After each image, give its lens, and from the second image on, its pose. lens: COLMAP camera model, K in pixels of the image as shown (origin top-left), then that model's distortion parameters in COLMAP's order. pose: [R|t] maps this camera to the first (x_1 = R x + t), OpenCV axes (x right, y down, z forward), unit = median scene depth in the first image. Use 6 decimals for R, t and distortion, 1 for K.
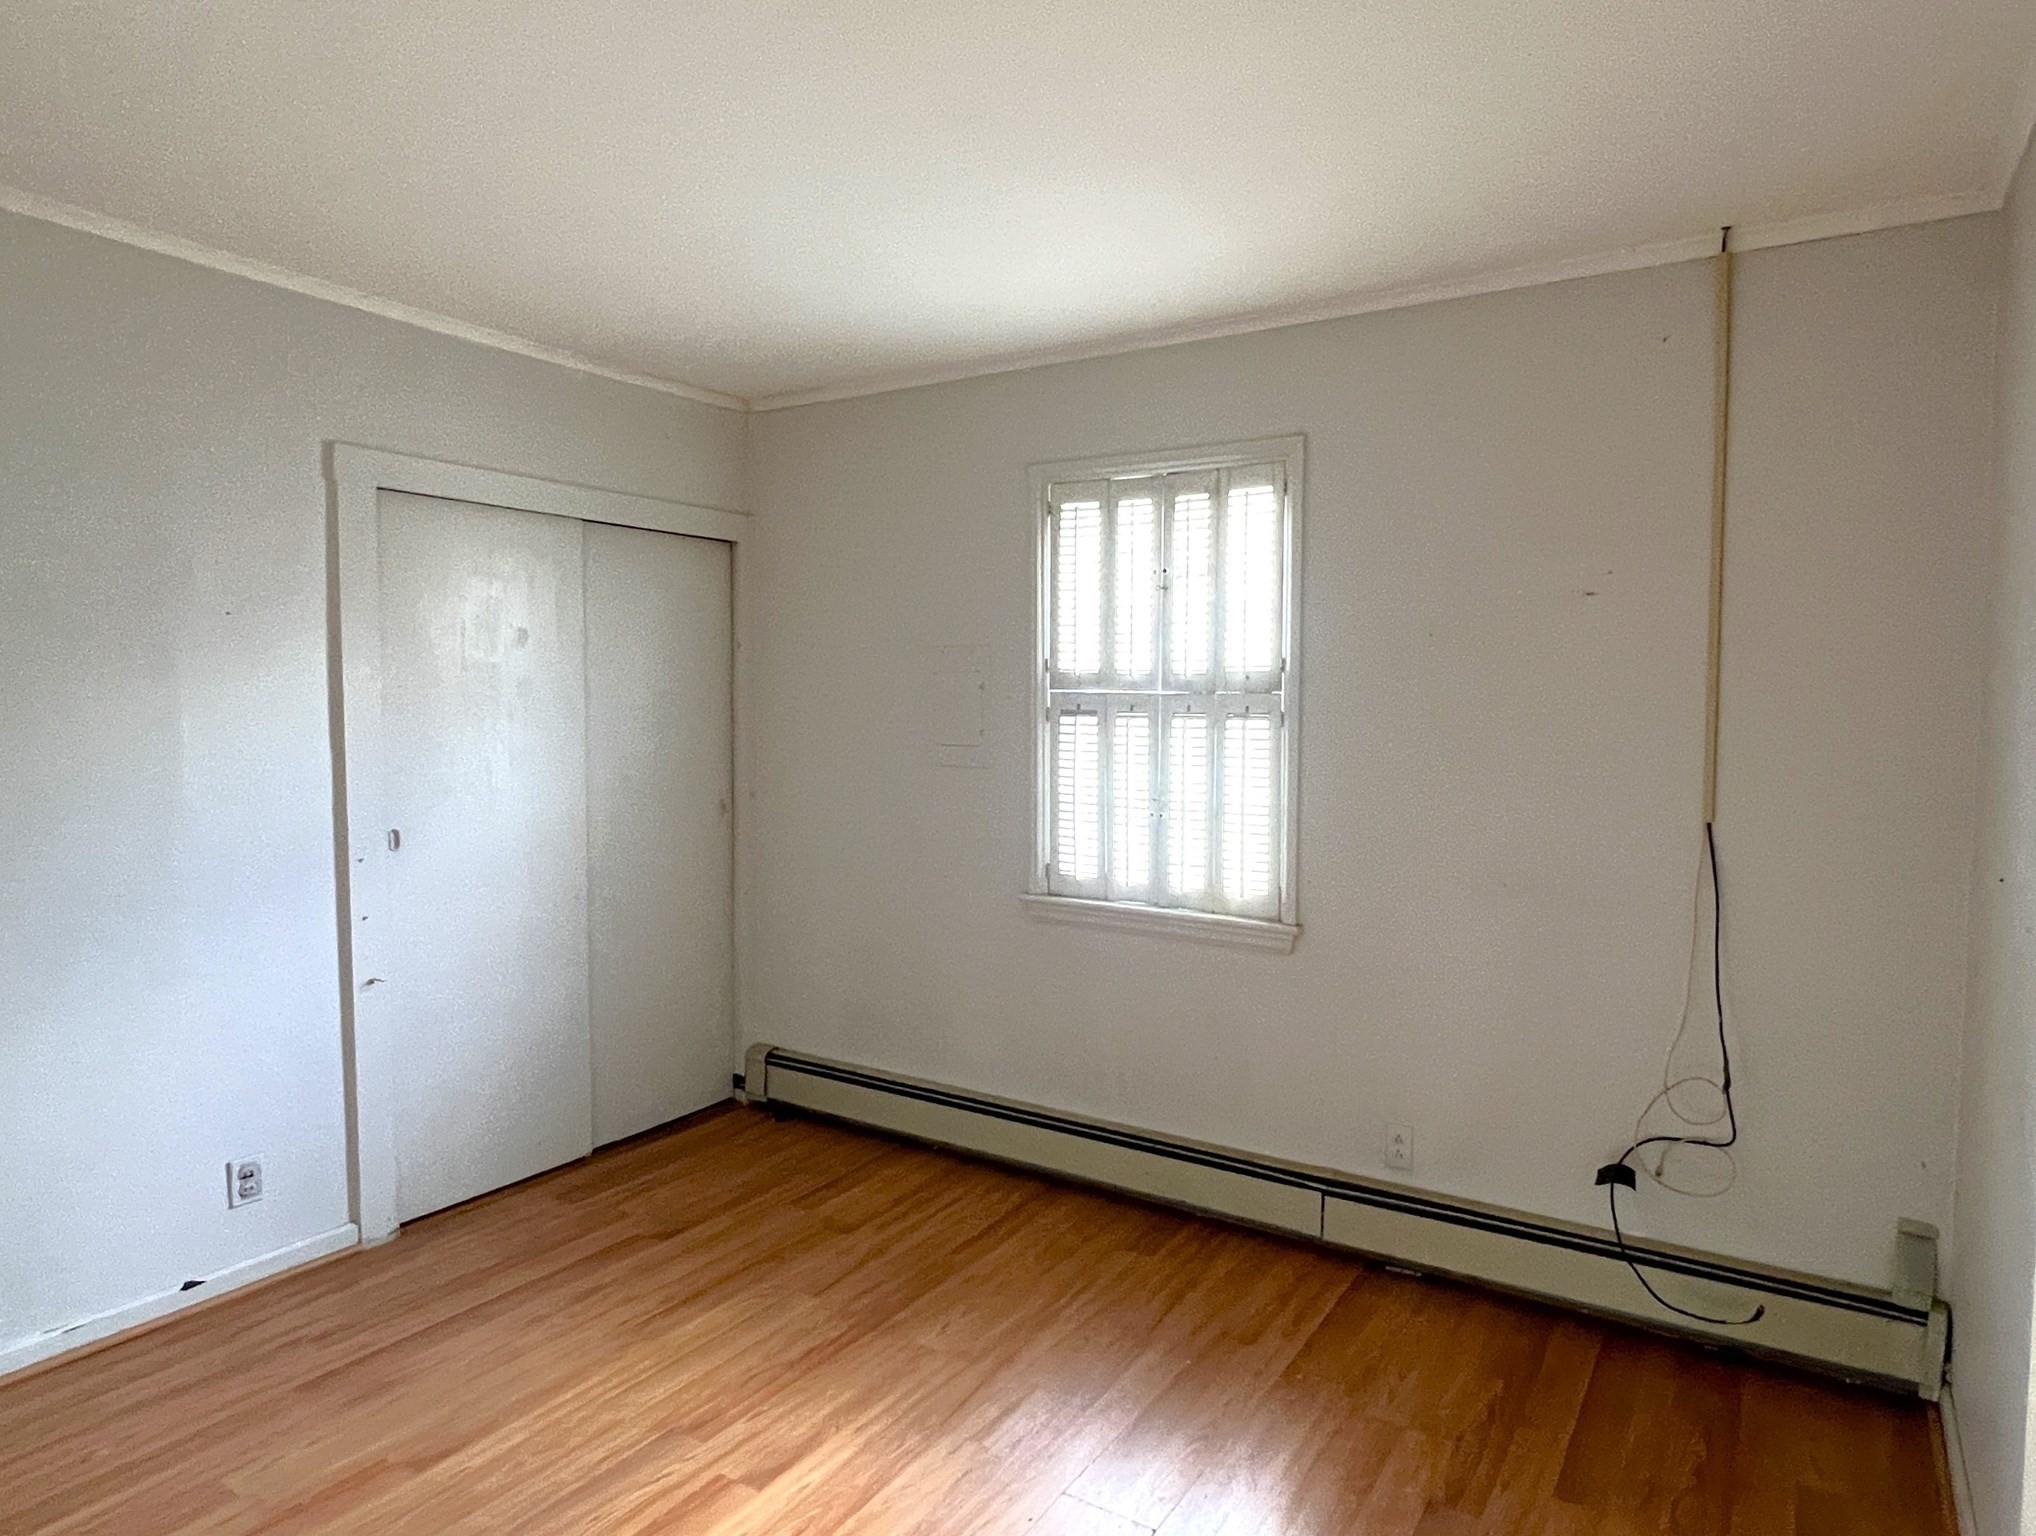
lens RADIAL K [[1199.8, 0, 1018.0], [0, 1199.8, 768.0], [0, 0, 1]] dist [-0.000009, 0.000065]
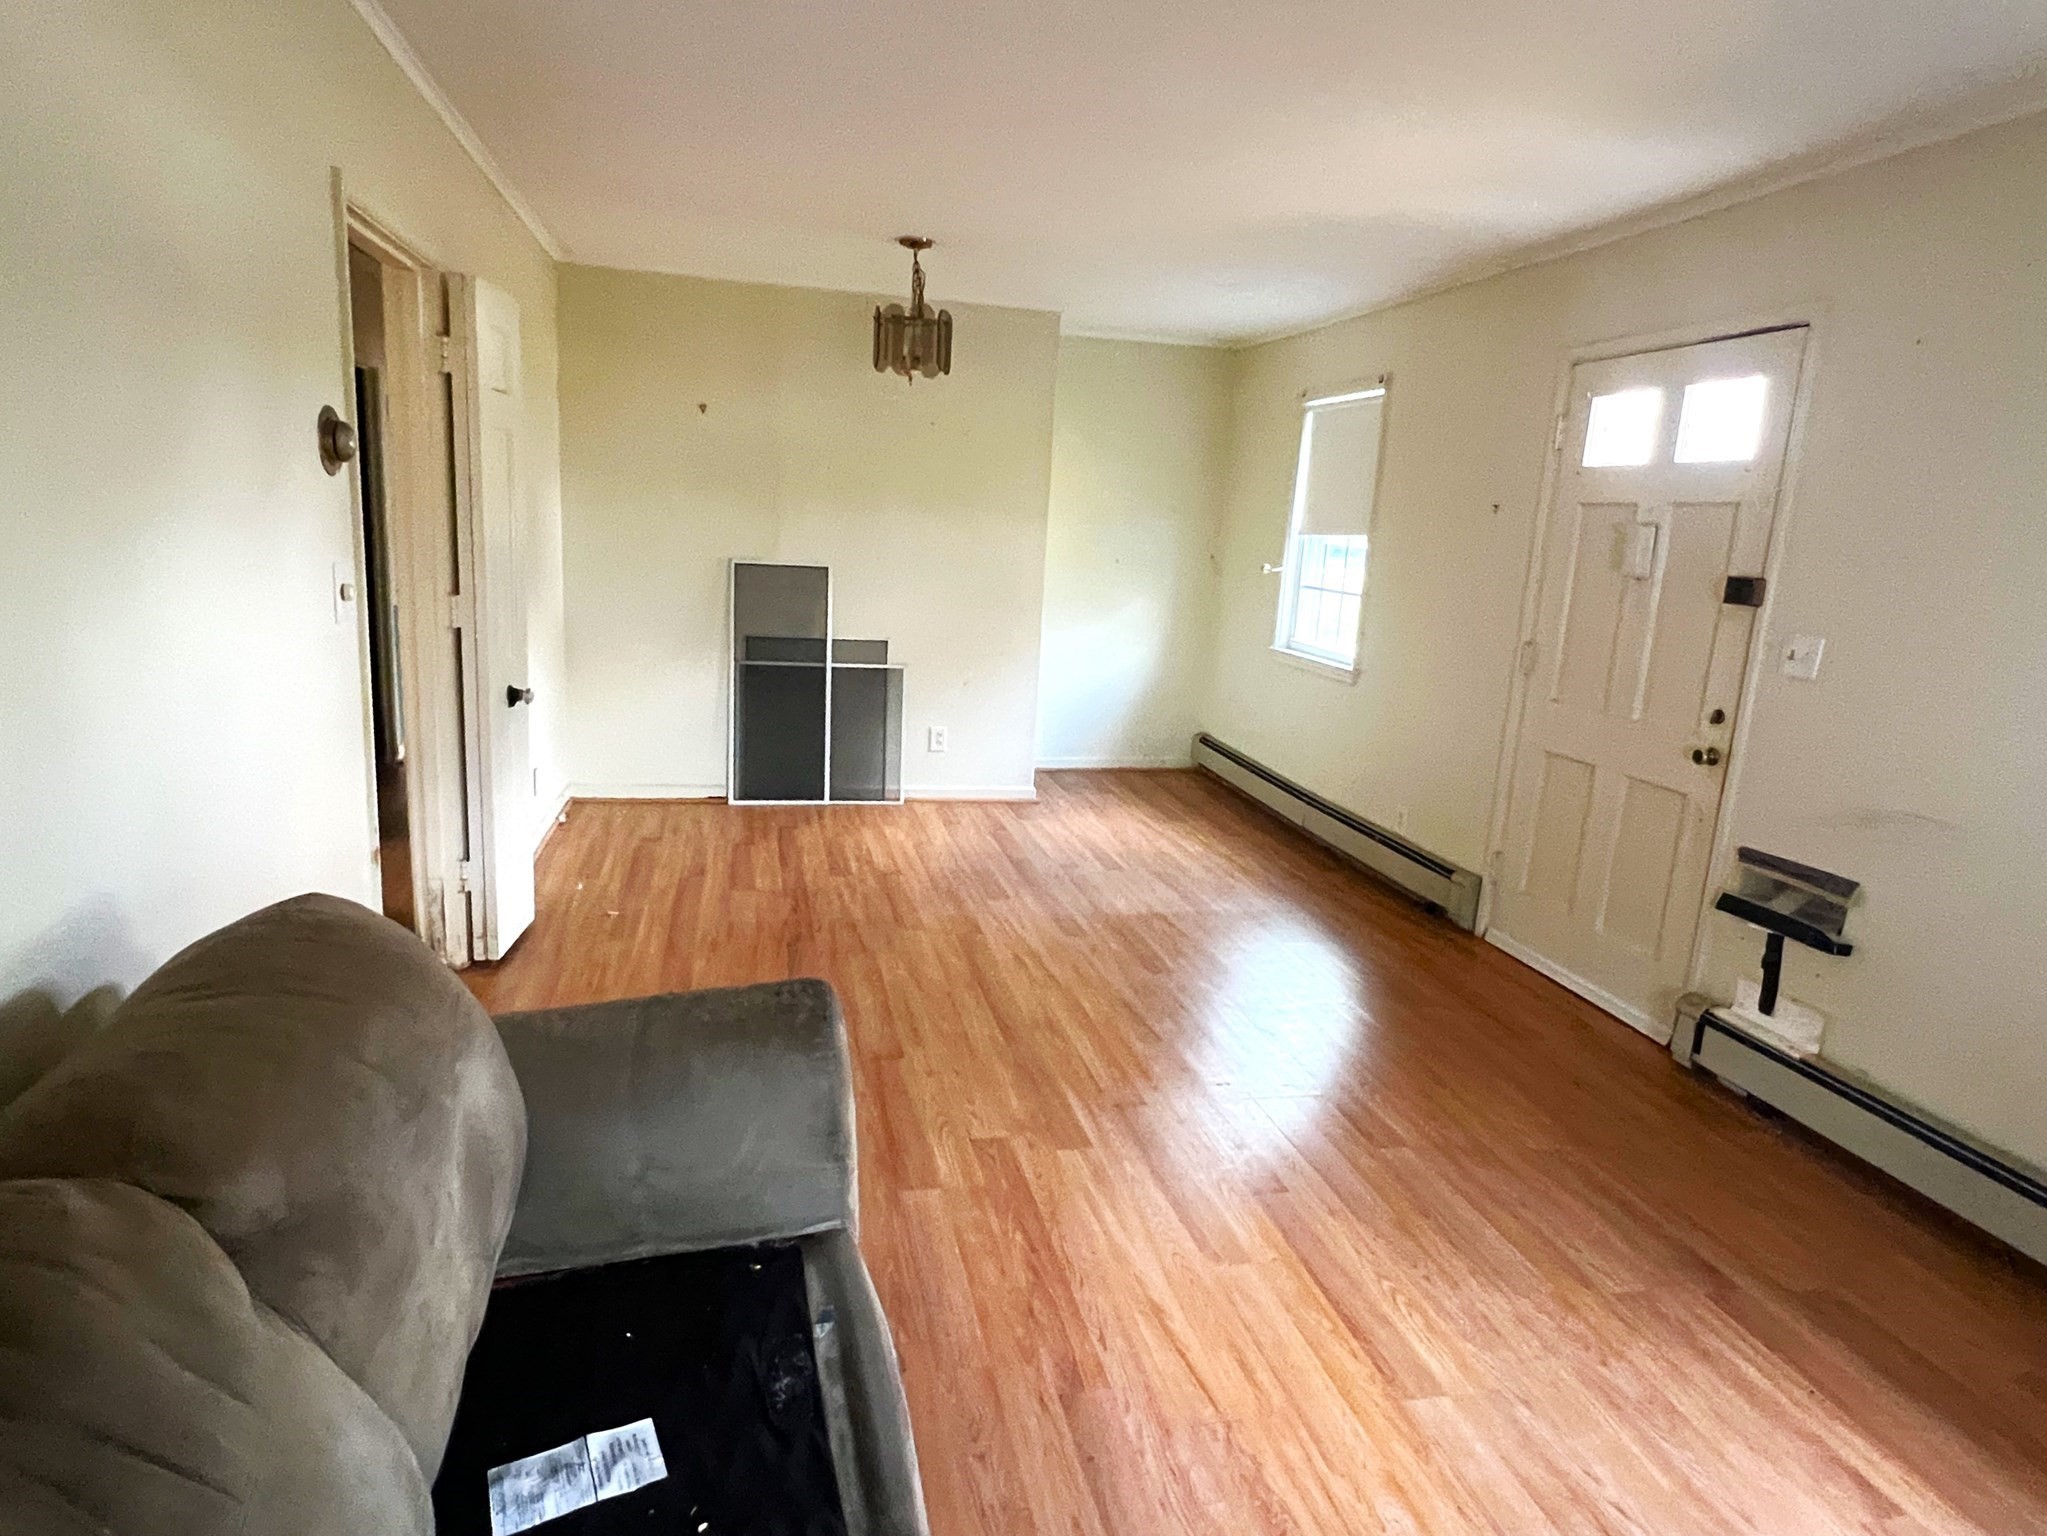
lens RADIAL K [[1206.2, 0, 1023.5], [0, 1206.2, 768.0], [0, 0, 1]] dist [-0.000009, 0.000065]
pose [[0.713951, 0.182295, -0.676049, 0.778911], [-0.099993, 0.982163, 0.159240, 0.028297], [0.693019, -0.046089, 0.719445, -0.430070]]
